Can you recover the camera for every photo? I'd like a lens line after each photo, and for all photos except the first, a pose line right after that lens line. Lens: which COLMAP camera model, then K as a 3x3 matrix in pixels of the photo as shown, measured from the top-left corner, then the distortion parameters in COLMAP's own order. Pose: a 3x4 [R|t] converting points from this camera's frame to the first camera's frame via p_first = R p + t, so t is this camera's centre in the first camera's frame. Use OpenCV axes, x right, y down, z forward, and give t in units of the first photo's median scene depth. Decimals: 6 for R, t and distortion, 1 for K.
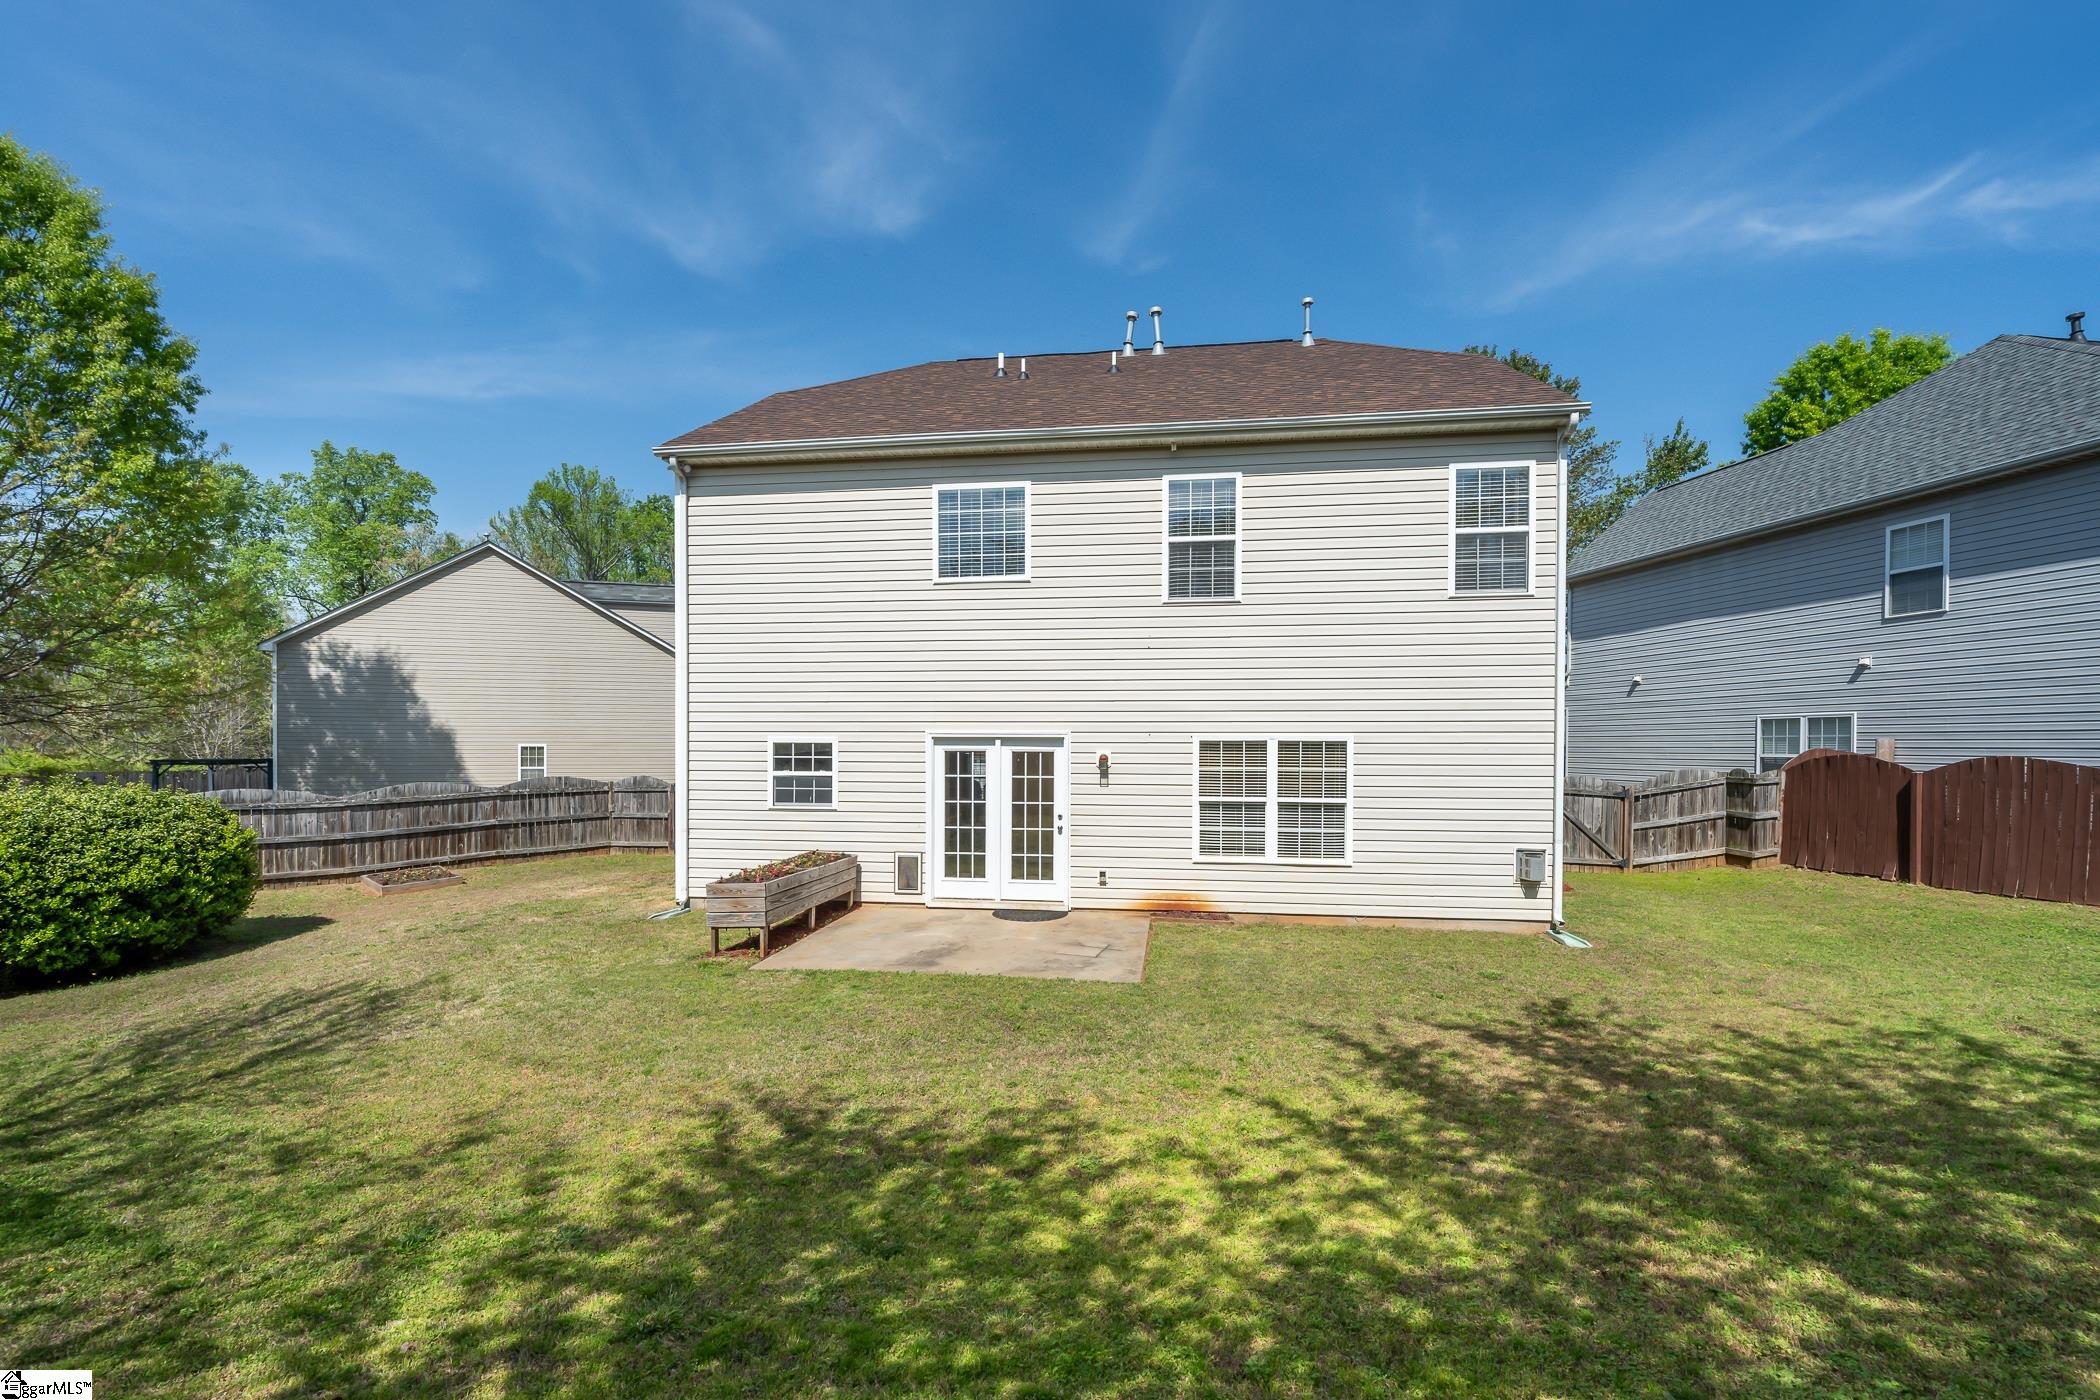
lens RADIAL K [[918.9, 0, 1045.2], [0, 918.9, 756.4], [0, 0, 1]] dist [0.003942, -0.000171]
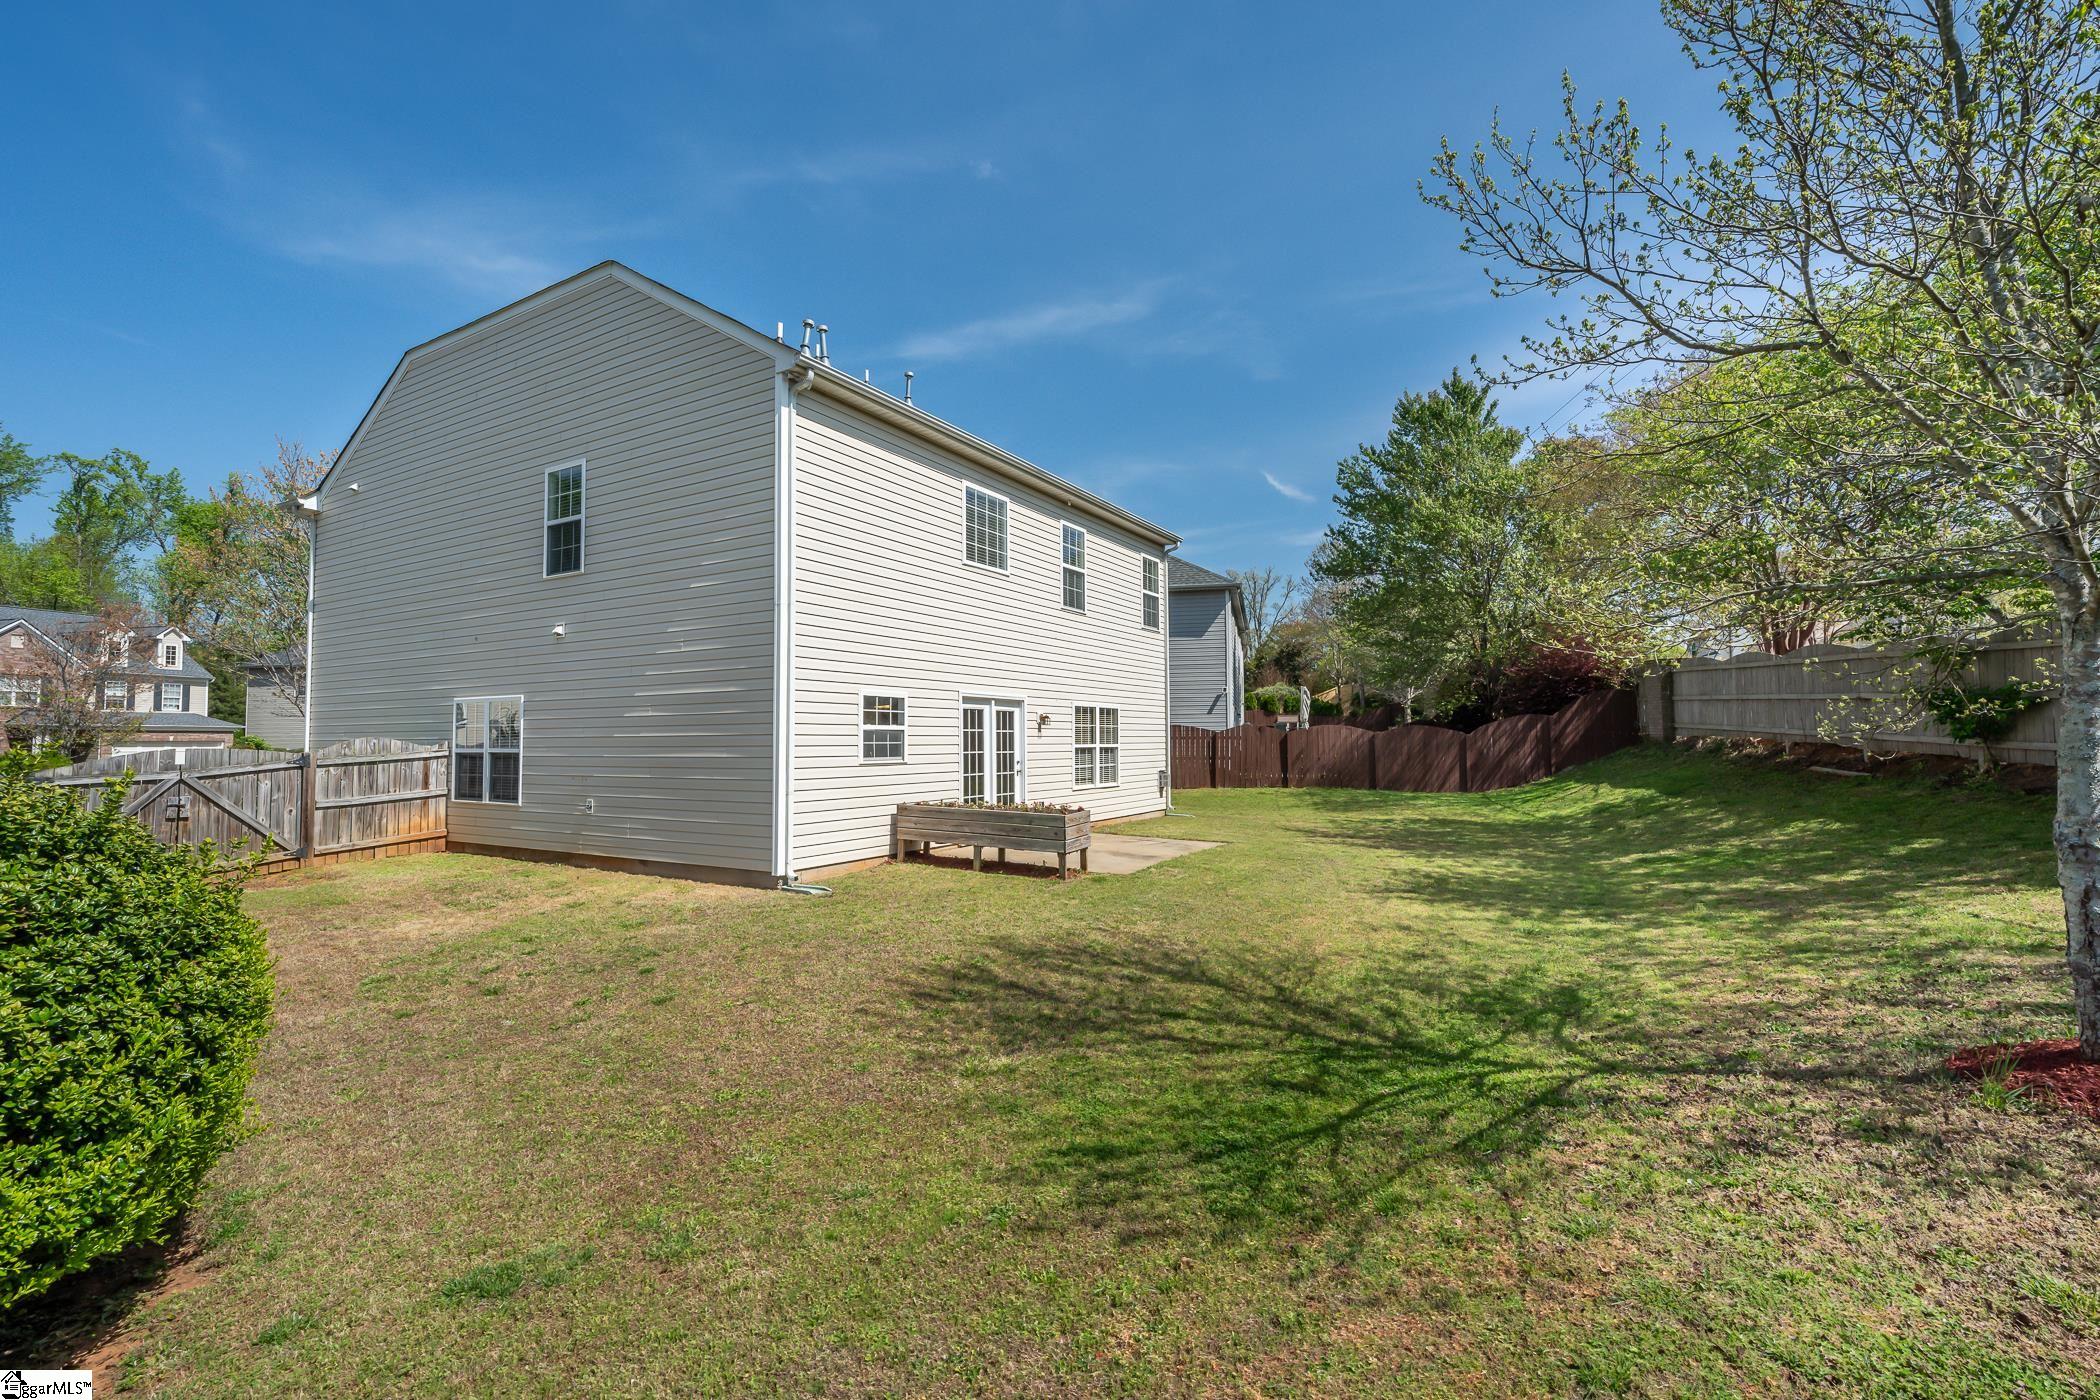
lens RADIAL K [[918.9, 0, 1053.8], [0, 918.9, 695.5], [0, 0, 1]] dist [0.003942, -0.000171]
pose [[0.378568, 0.042583, 0.924593, -1.148862], [0.026773, 0.998019, -0.056927, 0.046950], [-0.925186, 0.046305, 0.376678, 0.469022]]
